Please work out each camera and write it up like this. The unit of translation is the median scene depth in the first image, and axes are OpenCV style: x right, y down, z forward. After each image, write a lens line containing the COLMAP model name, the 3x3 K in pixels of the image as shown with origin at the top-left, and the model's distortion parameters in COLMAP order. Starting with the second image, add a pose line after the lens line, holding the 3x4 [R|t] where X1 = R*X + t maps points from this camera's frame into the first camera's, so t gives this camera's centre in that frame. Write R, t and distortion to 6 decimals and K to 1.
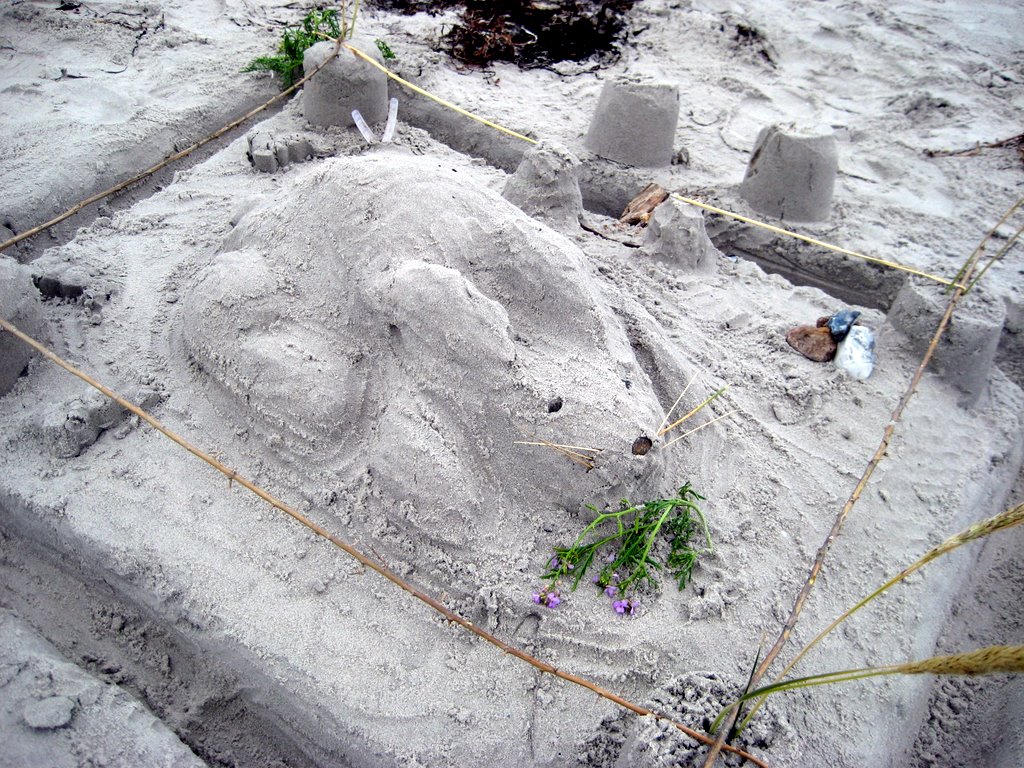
lens RADIAL K [[1067.9, 0, 512.0], [0, 1067.9, 384.0], [0, 0, 1]] dist [-0.161334, 0.217394]
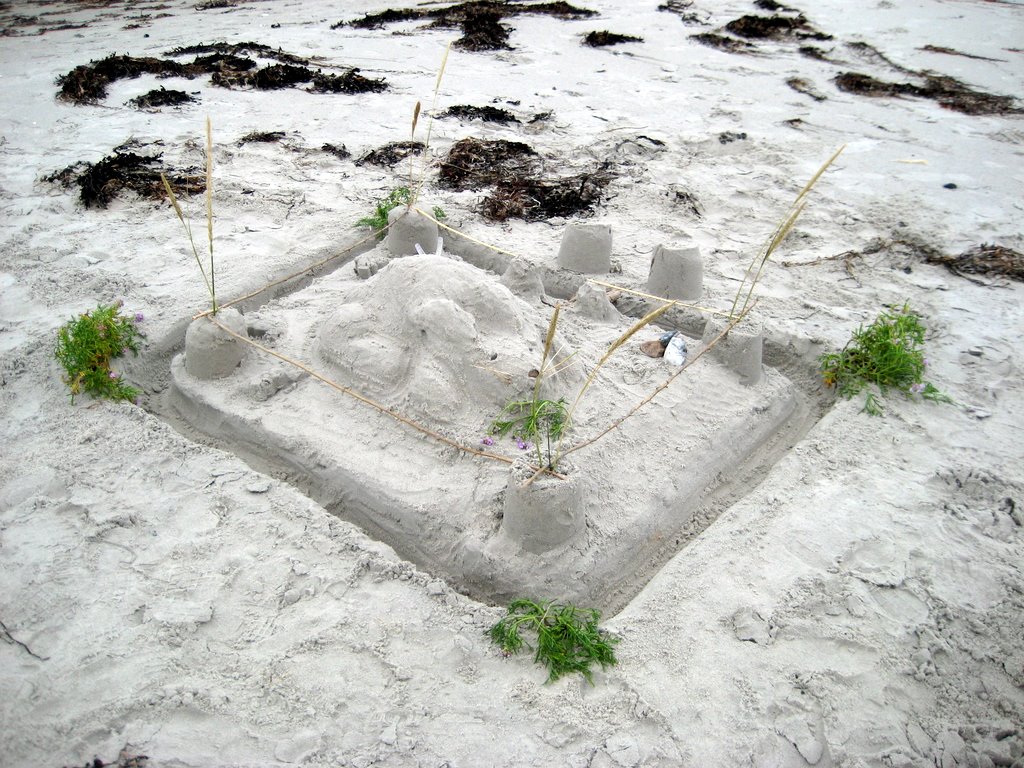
lens RADIAL K [[1067.9, 0, 512.0], [0, 1067.9, 384.0], [0, 0, 1]] dist [-0.161334, 0.217394]
pose [[0.995358, -0.015133, -0.095049, 0.178233], [-0.001440, 0.985110, -0.171920, 0.282056], [0.096236, 0.171259, 0.980515, -0.689491]]
